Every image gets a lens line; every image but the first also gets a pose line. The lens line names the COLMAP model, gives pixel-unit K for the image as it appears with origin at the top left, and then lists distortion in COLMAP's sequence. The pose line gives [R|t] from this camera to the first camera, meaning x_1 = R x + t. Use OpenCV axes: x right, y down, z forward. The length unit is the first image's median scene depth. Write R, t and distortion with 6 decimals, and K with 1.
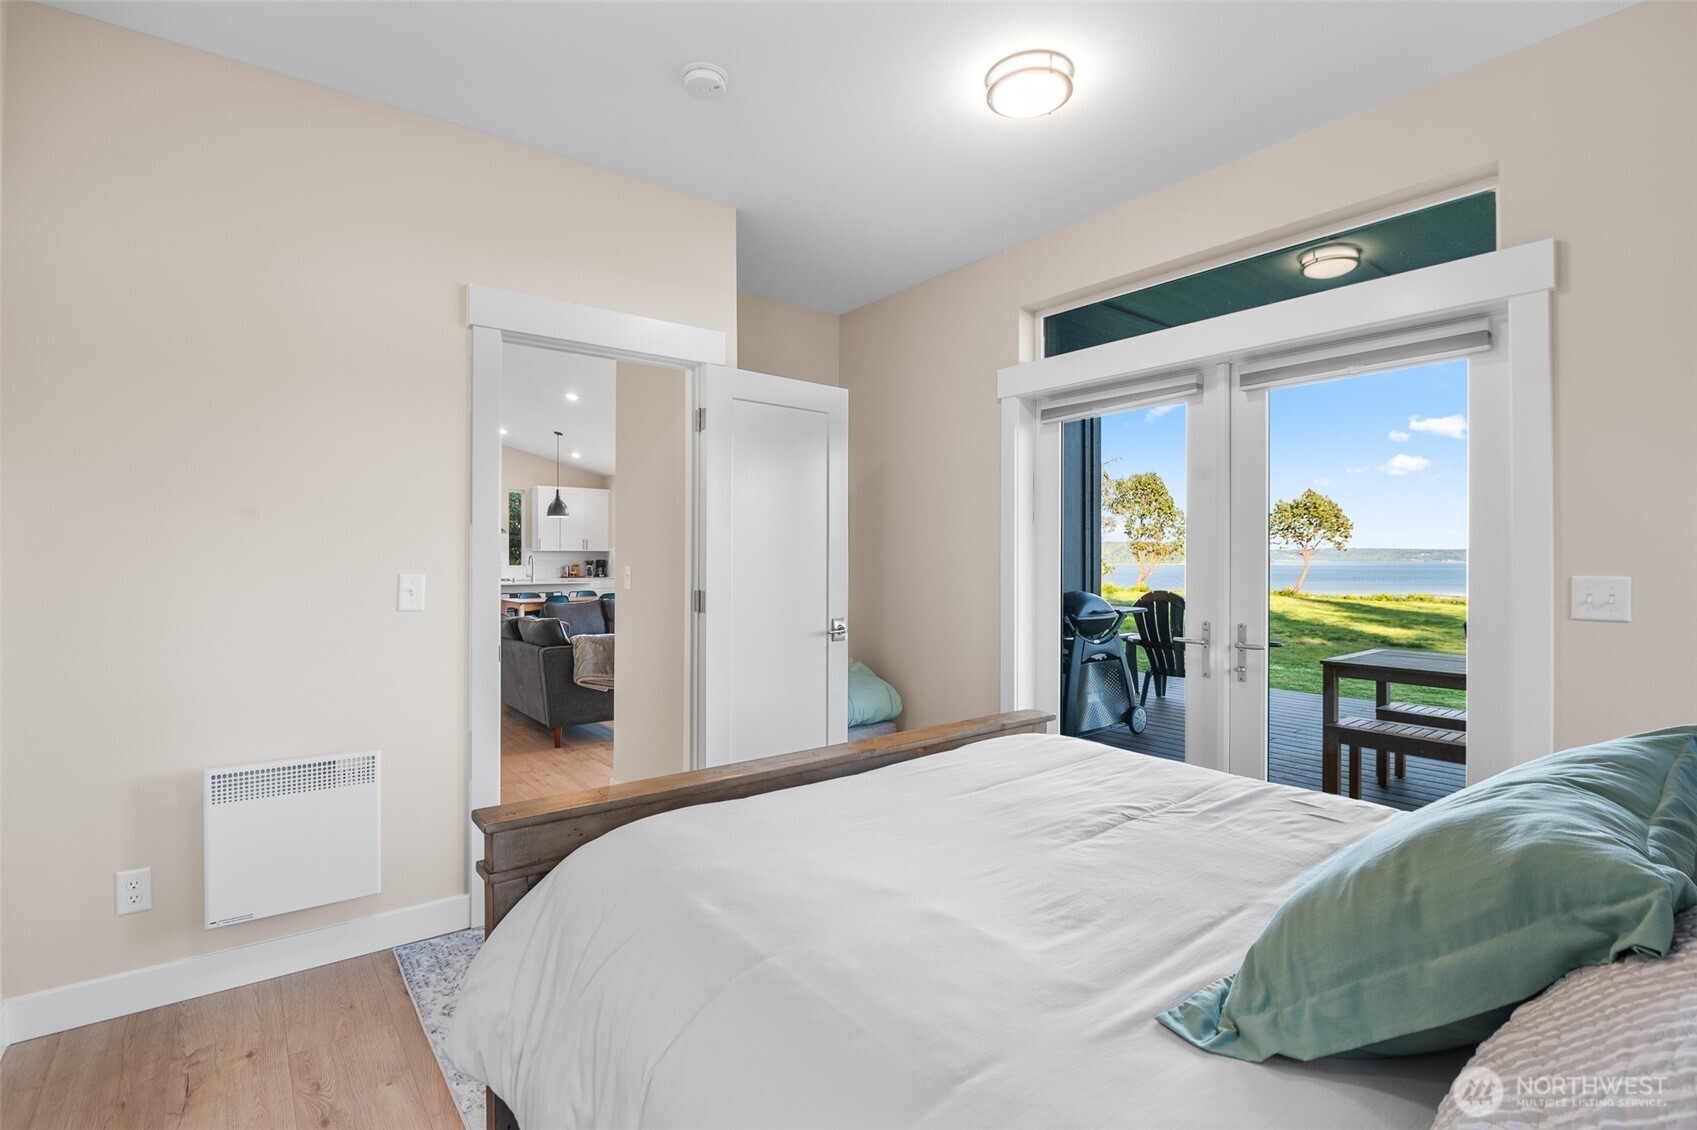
lens RADIAL K [[795.6, 0, 855.6], [0, 795.6, 560.6], [0, 0, 1]] dist [-0.014257, -0.005674]
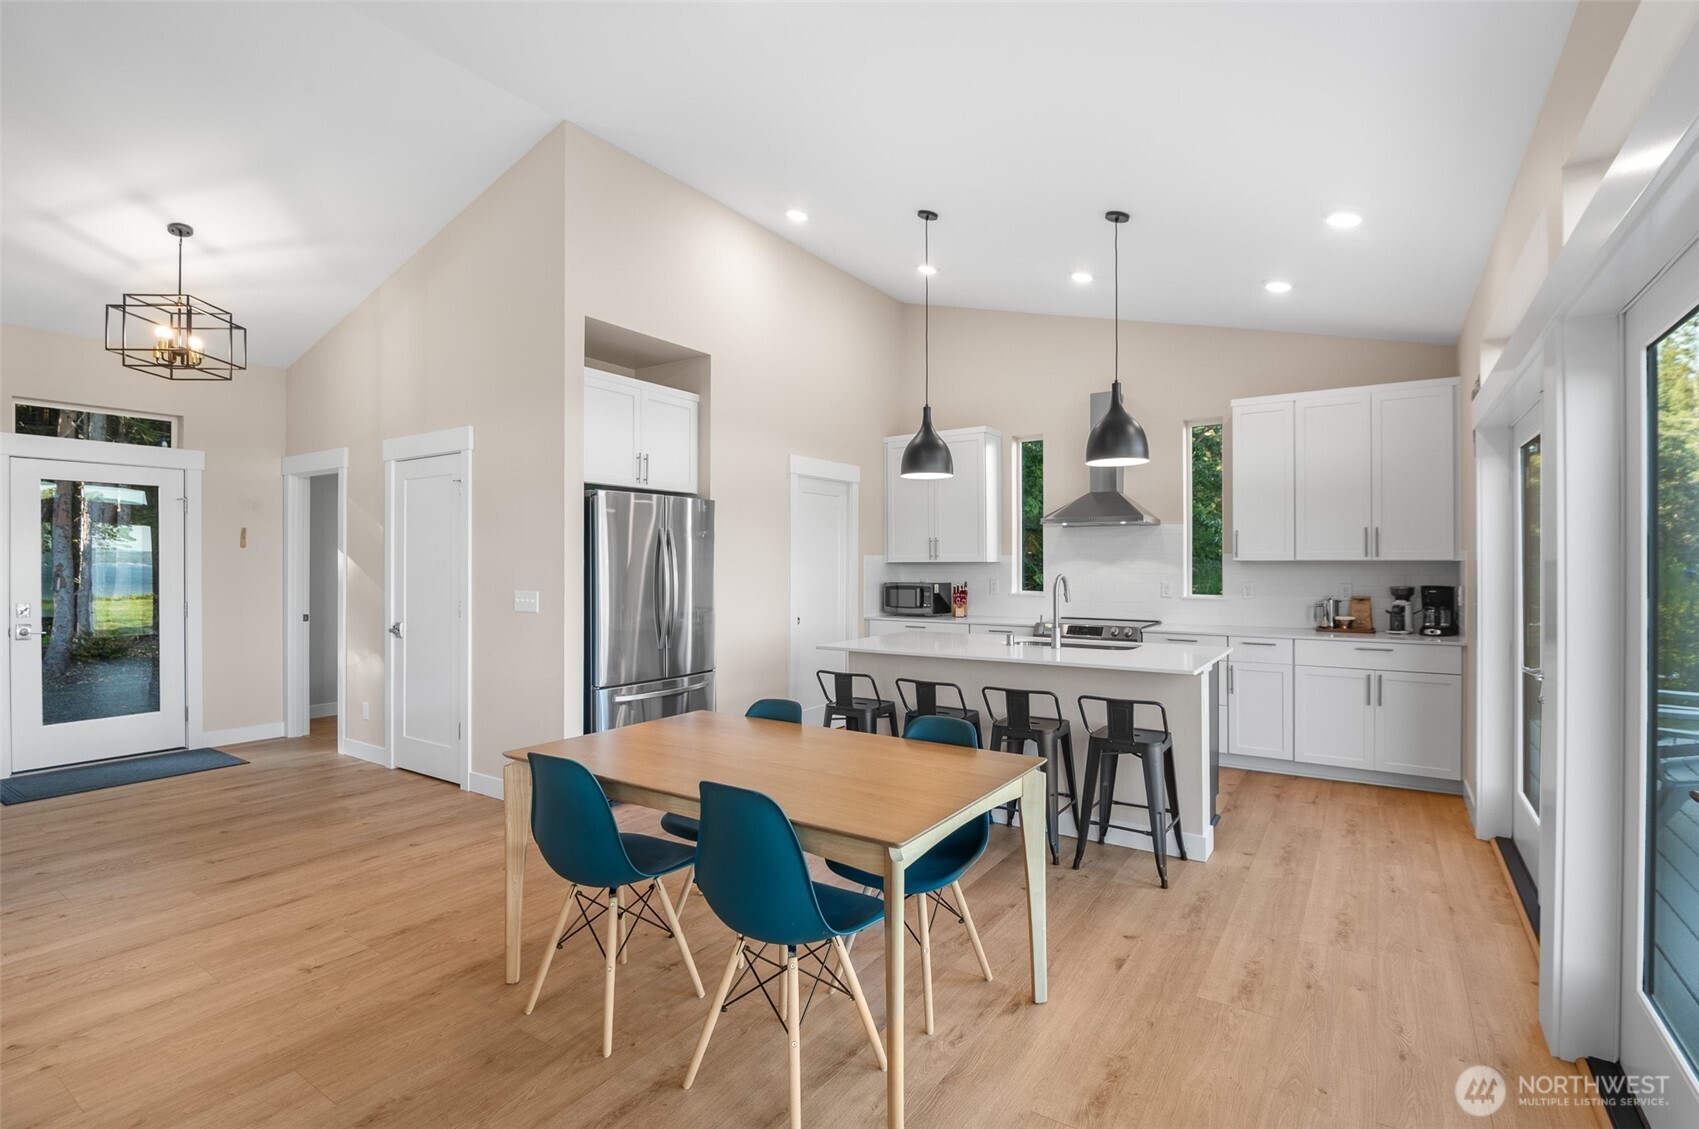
lens RADIAL K [[796.5, 0, 844.1], [0, 796.5, 560.1], [0, 0, 1]] dist [-0.014257, -0.005674]
pose [[0.310375, -0.008611, -0.950575, -0.075810], [-0.003316, 0.999943, -0.010141, -0.007829], [0.950608, 0.006300, 0.310329, 0.660634]]
